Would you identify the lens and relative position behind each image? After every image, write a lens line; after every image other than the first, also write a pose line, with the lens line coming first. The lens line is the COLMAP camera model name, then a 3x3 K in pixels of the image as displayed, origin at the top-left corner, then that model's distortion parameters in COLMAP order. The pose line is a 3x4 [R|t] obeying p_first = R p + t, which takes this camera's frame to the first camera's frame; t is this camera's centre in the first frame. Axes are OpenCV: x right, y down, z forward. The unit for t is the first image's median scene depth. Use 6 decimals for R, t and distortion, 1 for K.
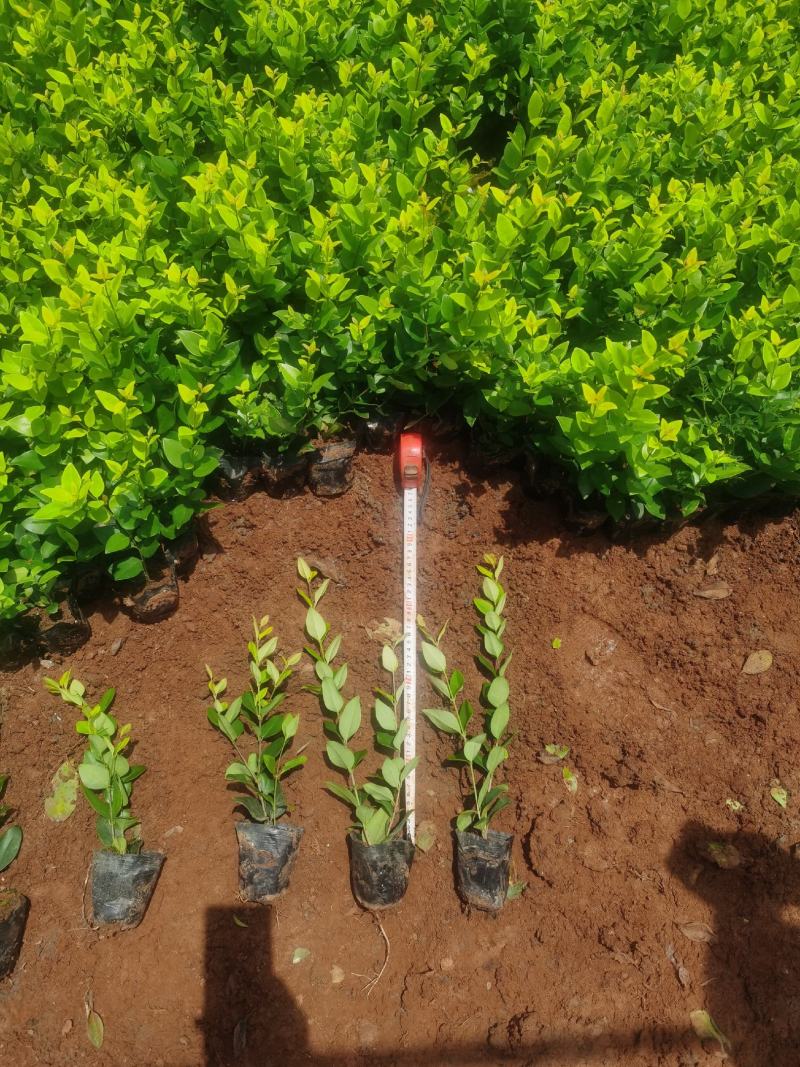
lens RADIAL K [[805.0, 0, 380.8], [0, 805.0, 534.6], [0, 0, 1]] dist [0.051986, -0.095865]
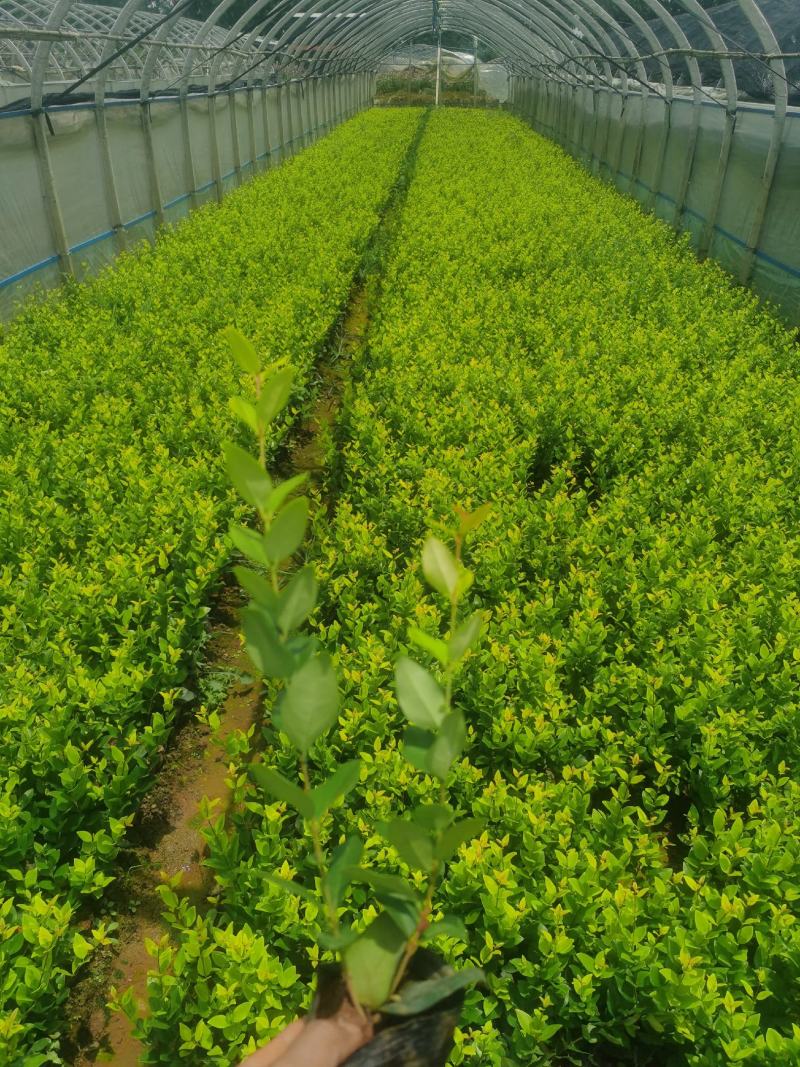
lens RADIAL K [[786.5, 0, 410.9], [0, 786.5, 556.3], [0, 0, 1]] dist [0.055082, -0.081281]
pose [[0.985075, 0.052209, -0.164017, -0.112868], [-0.141956, 0.785318, -0.602598, -0.002966], [0.097345, 0.616888, 0.781008, -0.351568]]
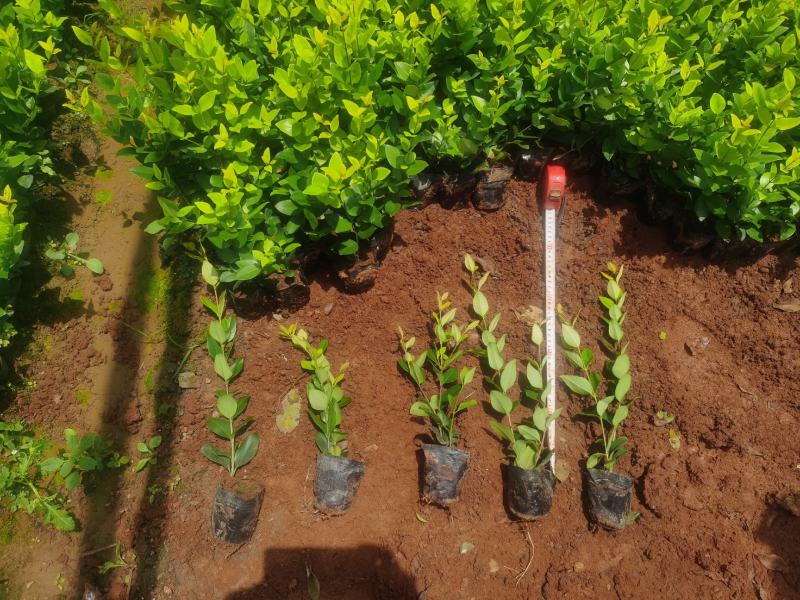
lens RADIAL K [[603.6, 0, 400.0], [0, 603.6, 300.0], [0, 0, 1]] dist [0.051986, -0.095865]
pose [[0.995413, 0.072284, -0.062667, -0.151783], [-0.070444, 0.997031, 0.031087, 0.085580], [0.064728, -0.026530, 0.997550, 0.025245]]
